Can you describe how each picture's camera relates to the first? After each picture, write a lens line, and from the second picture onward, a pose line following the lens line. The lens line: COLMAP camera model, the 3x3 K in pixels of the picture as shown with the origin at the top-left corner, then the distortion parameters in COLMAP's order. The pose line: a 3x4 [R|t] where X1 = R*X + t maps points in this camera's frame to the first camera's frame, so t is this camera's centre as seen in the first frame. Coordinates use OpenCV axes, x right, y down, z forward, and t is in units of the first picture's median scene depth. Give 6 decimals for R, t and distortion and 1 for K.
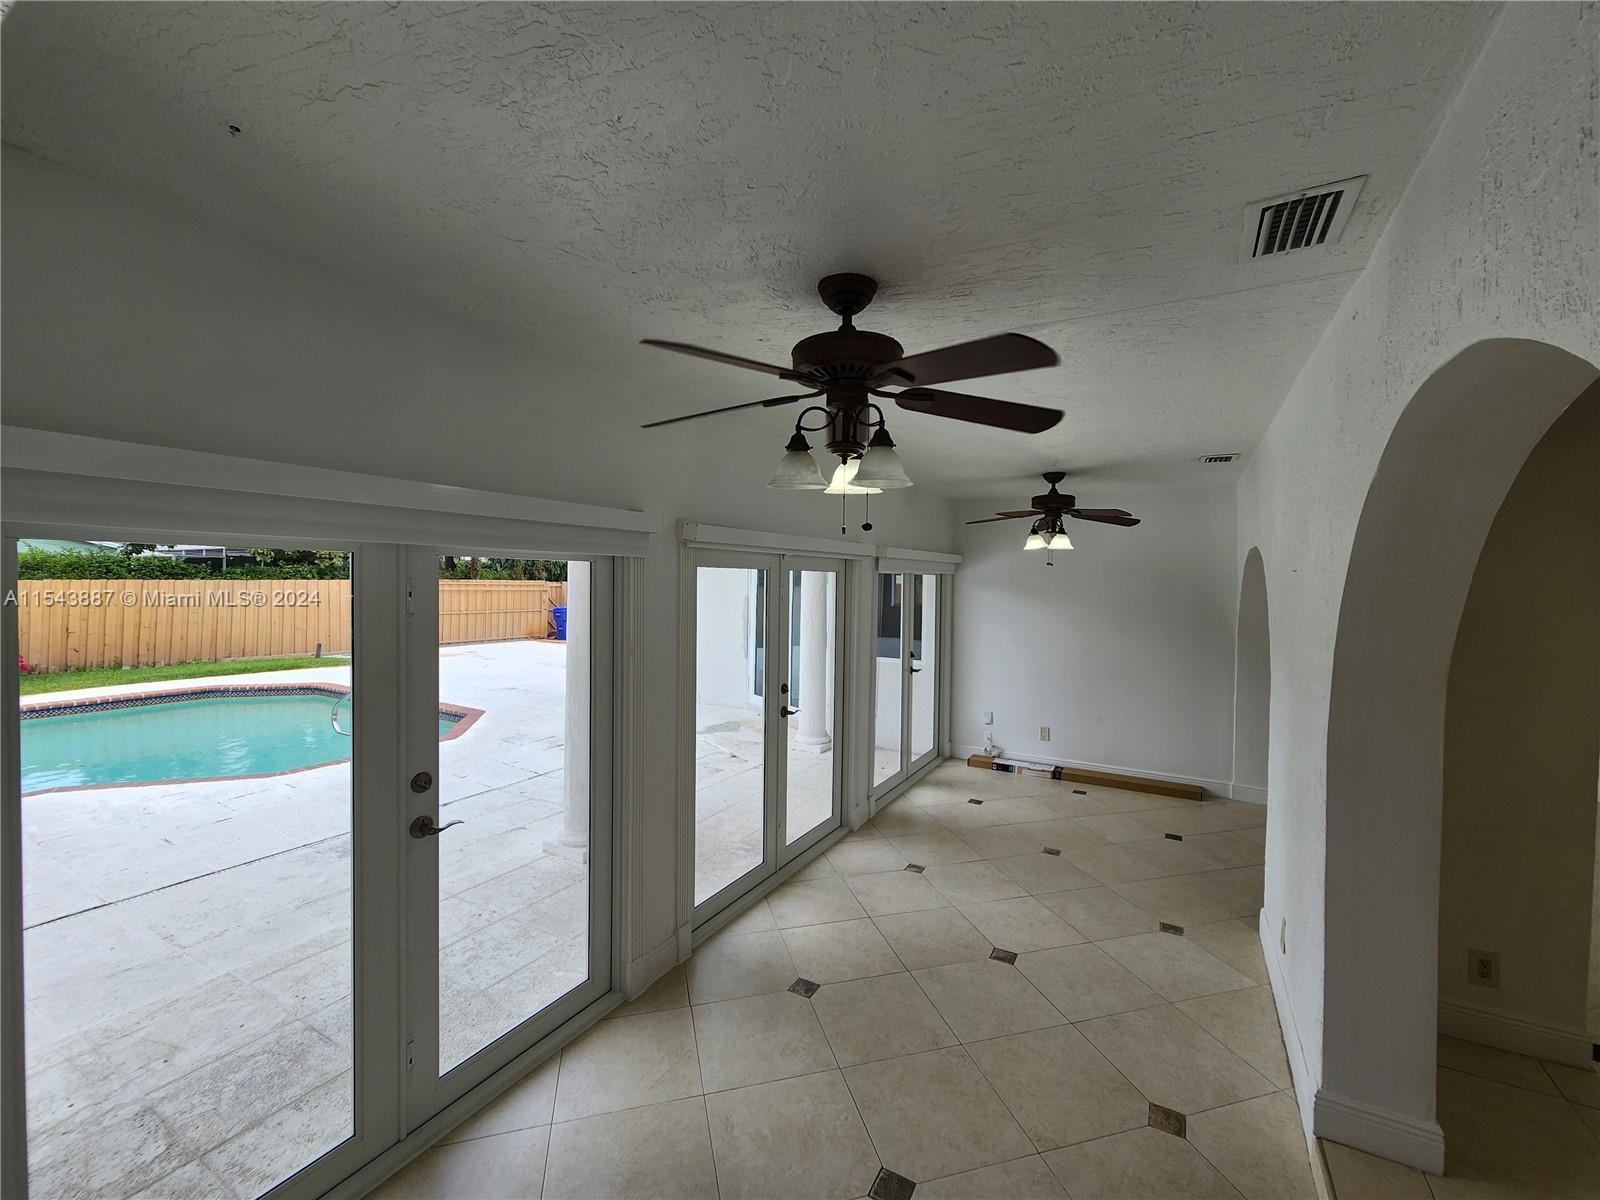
lens RADIAL K [[655.3, 0, 804.5], [0, 655.3, 594.0], [0, 0, 1]] dist [0.006254, -0.002983]
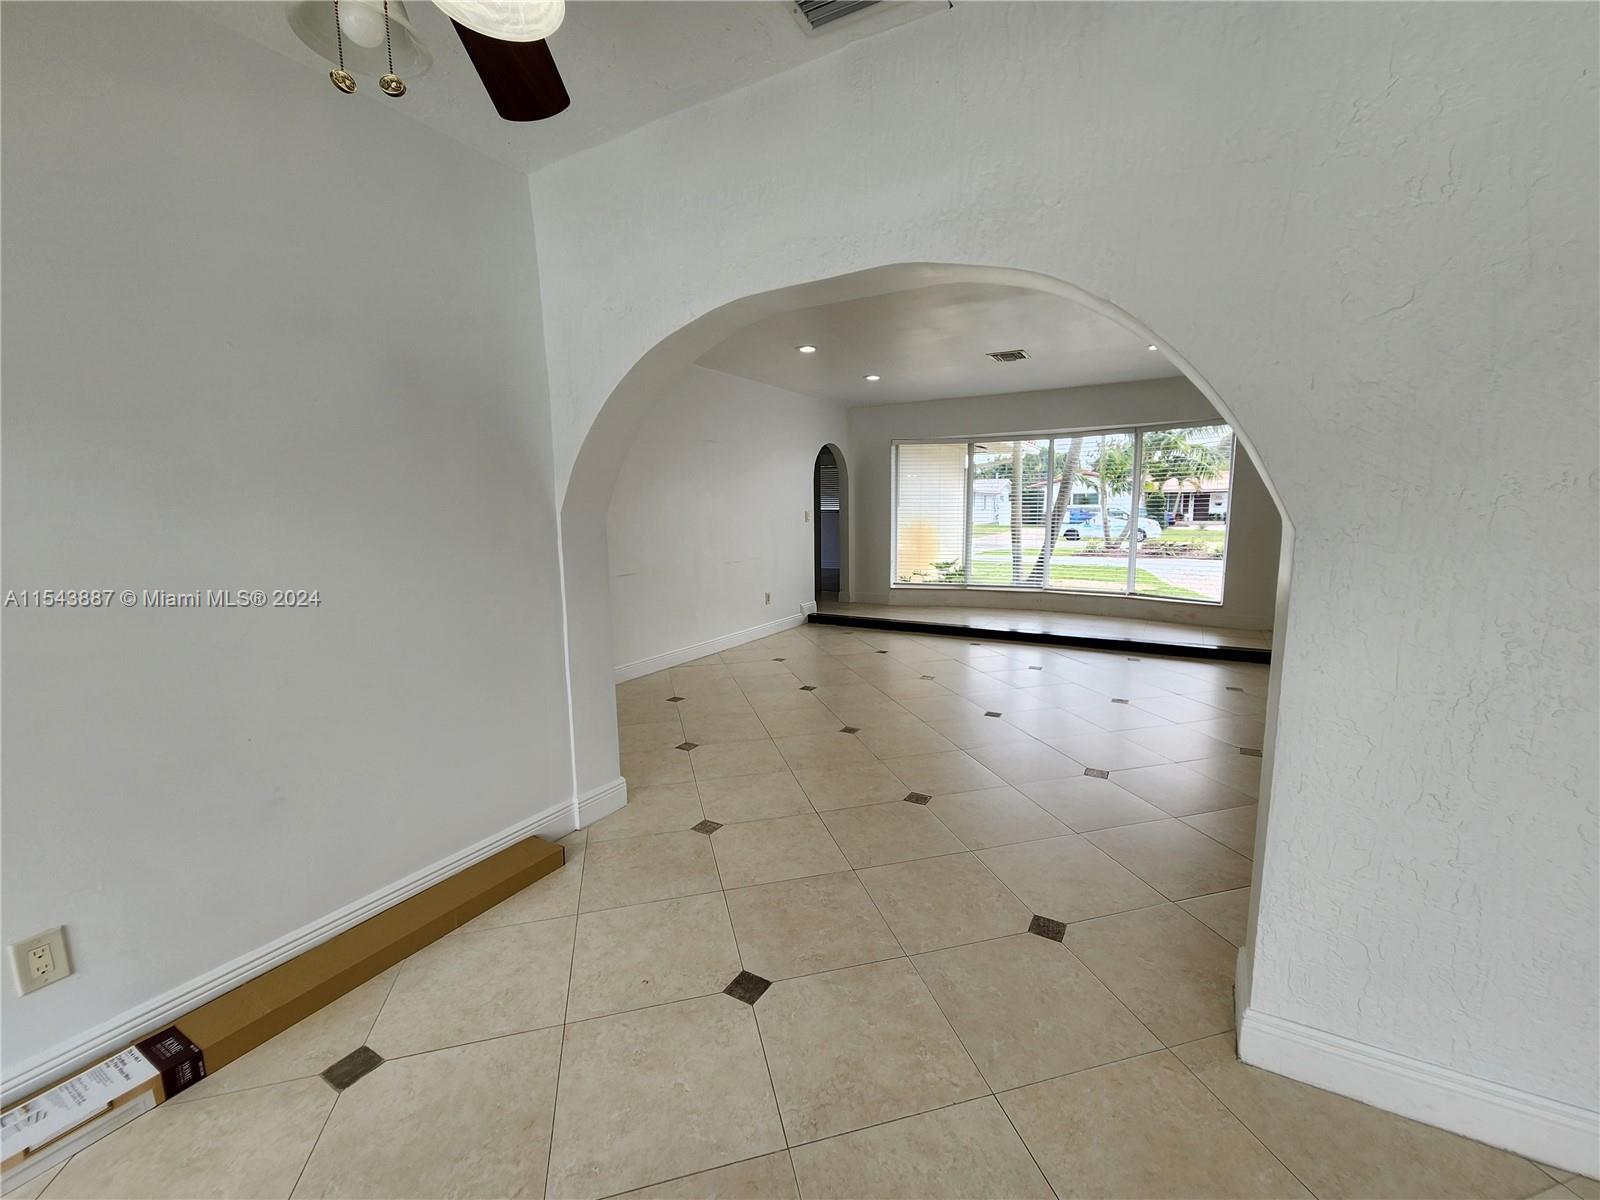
lens RADIAL K [[655.3, 0, 806.4], [0, 655.3, 598.4], [0, 0, 1]] dist [0.006254, -0.002983]
pose [[-0.001844, -0.151092, 0.988518, 0.184688], [0.030729, 0.988044, 0.151077, 0.067432], [-0.999526, 0.030654, 0.002821, 0.900698]]
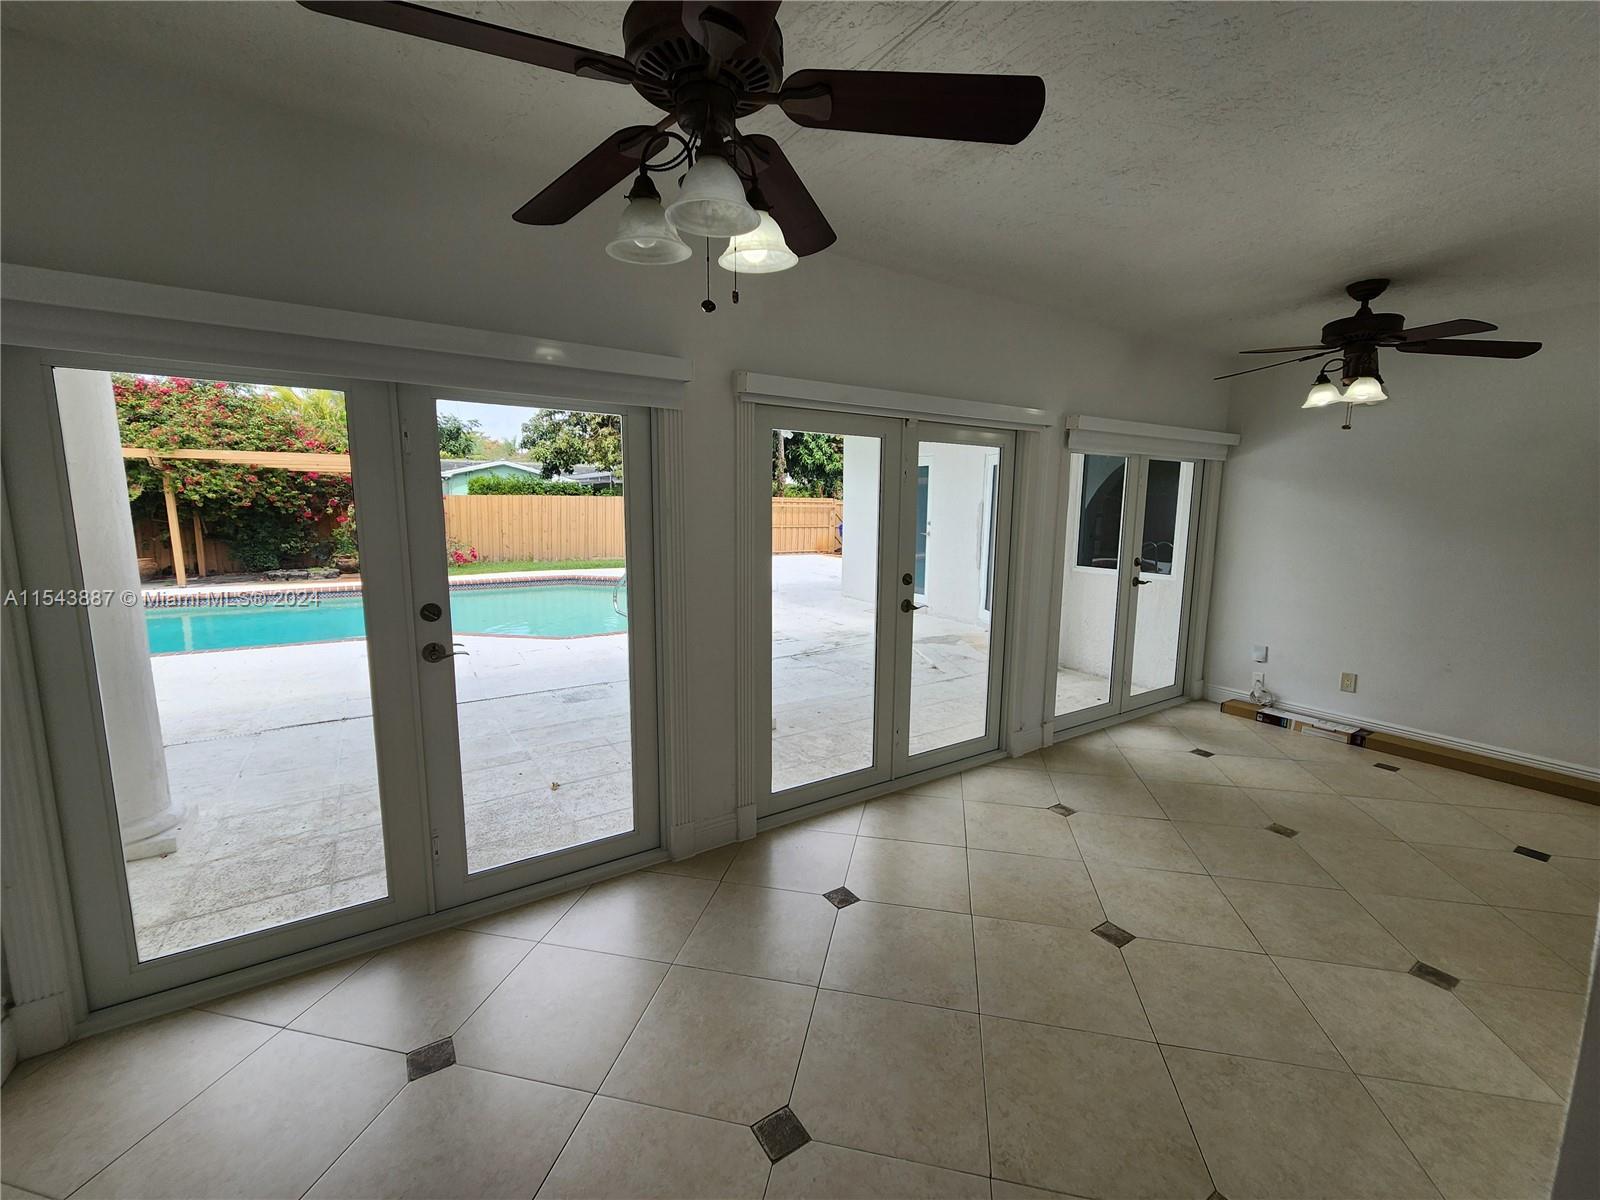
lens RADIAL K [[655.3, 0, 802.1], [0, 655.3, 593.9], [0, 0, 1]] dist [0.006254, -0.002983]
pose [[0.890731, 0.061994, -0.450284, 0.193443], [-0.011288, 0.993367, 0.114434, 0.053907], [0.454391, -0.096847, 0.885522, 0.136515]]
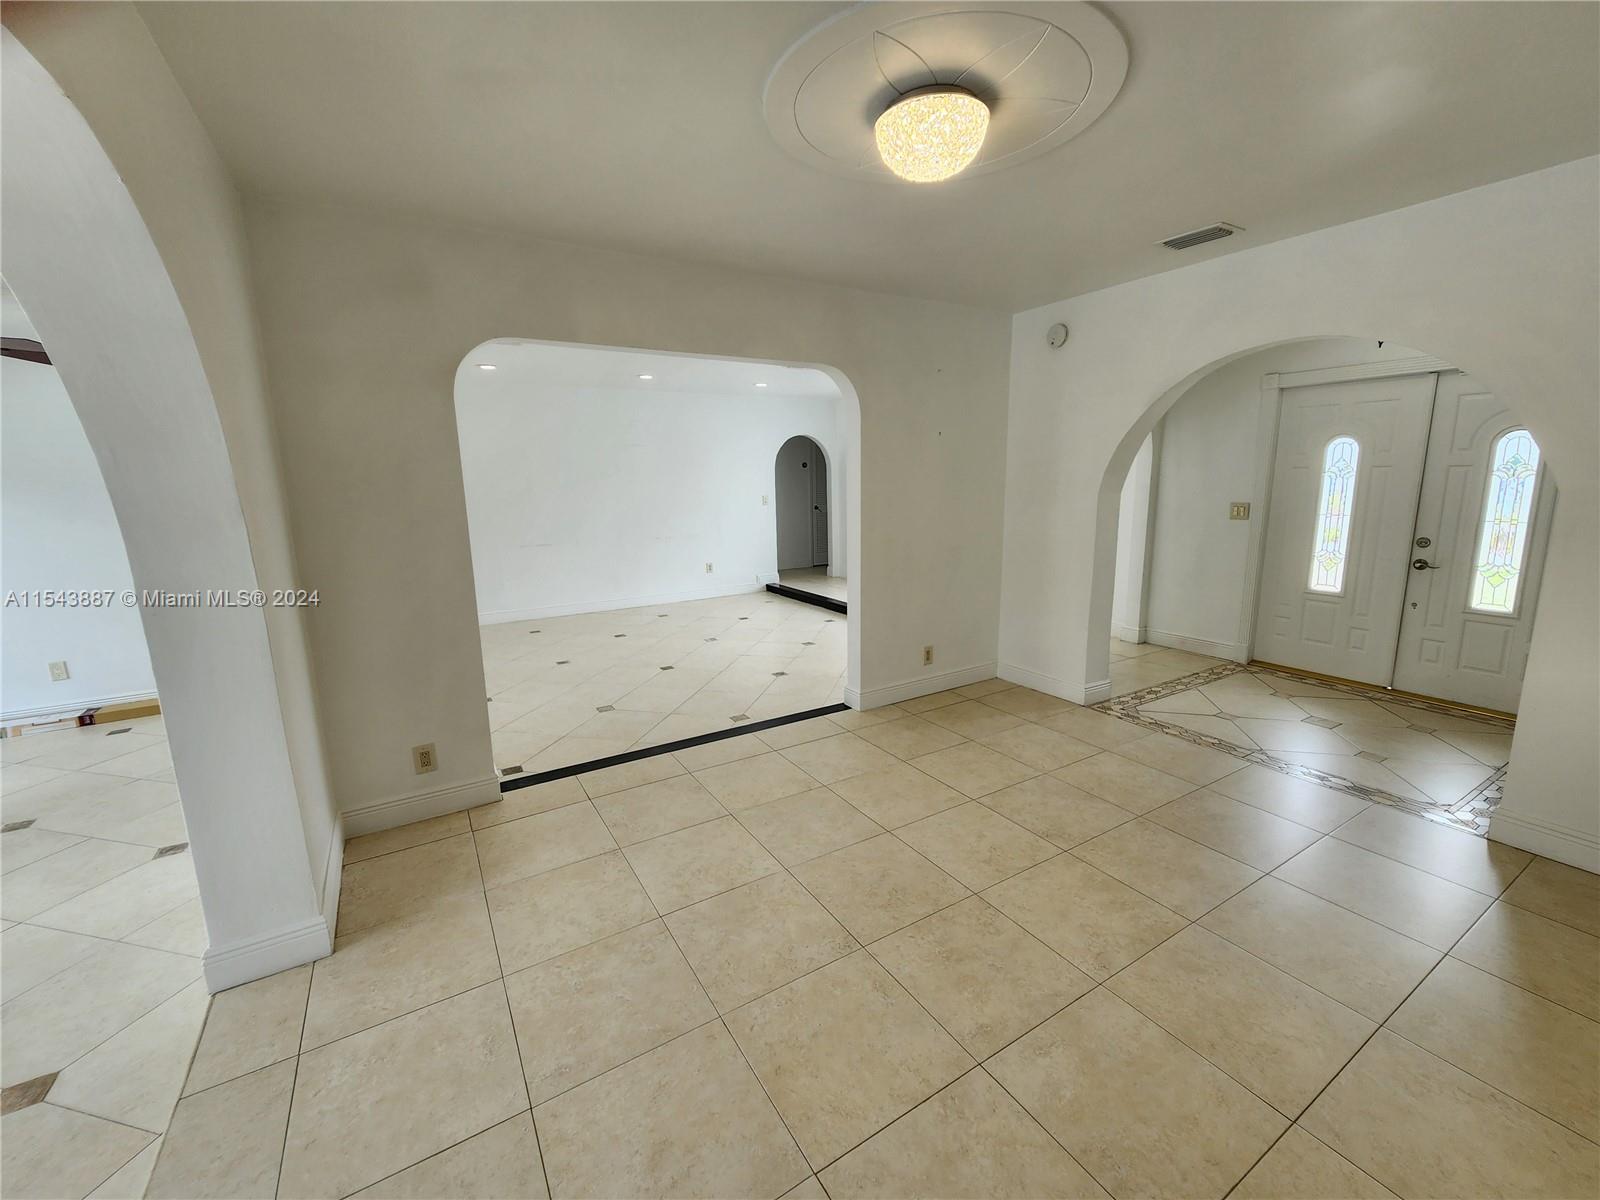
lens RADIAL K [[655.3, 0, 806.3], [0, 655.3, 597.2], [0, 0, 1]] dist [0.006254, -0.002983]
pose [[0.477920, -0.181389, 0.859471, 0.191662], [0.042378, 0.982069, 0.183698, 0.043274], [-0.877380, -0.051370, 0.477037, -0.084000]]
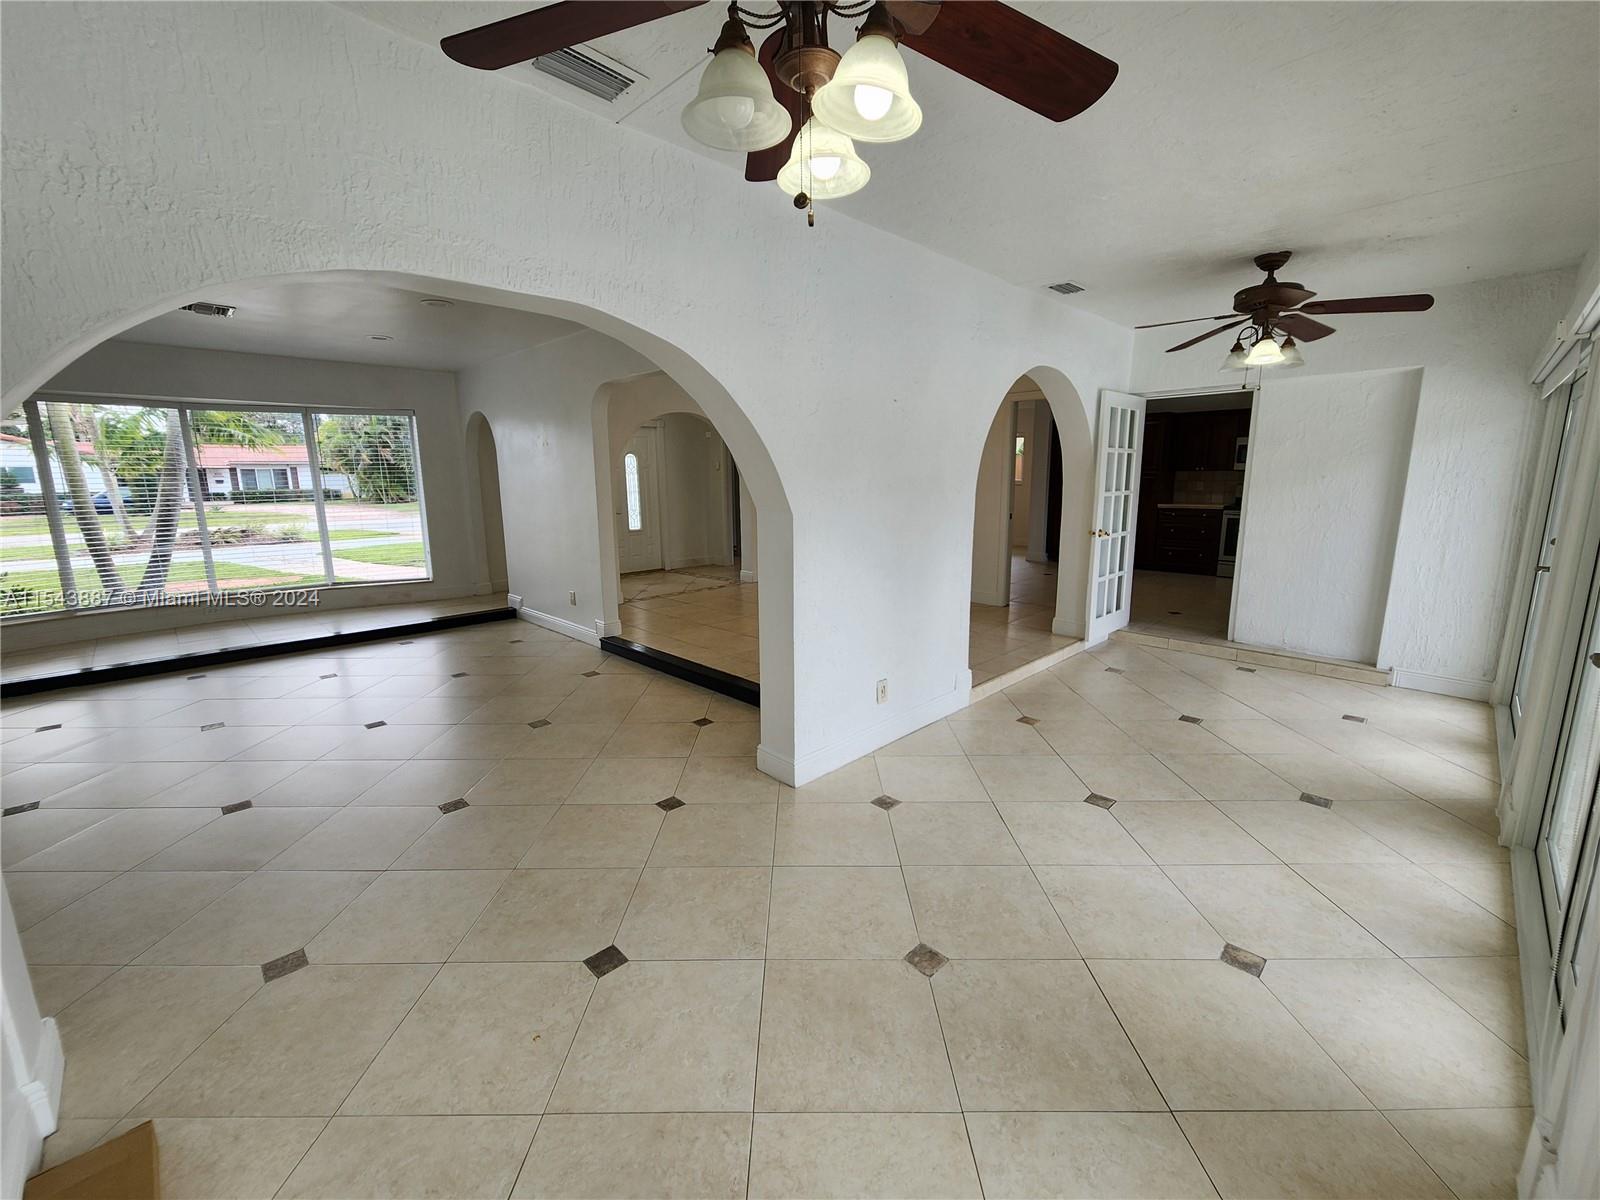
lens RADIAL K [[655.3, 0, 808.8], [0, 655.3, 596.6], [0, 0, 1]] dist [0.006254, -0.002983]
pose [[-0.966661, -0.050115, 0.251107, 0.313738], [0.003643, 0.977870, 0.209184, 0.038134], [-0.256033, 0.203125, -0.945086, 1.254933]]
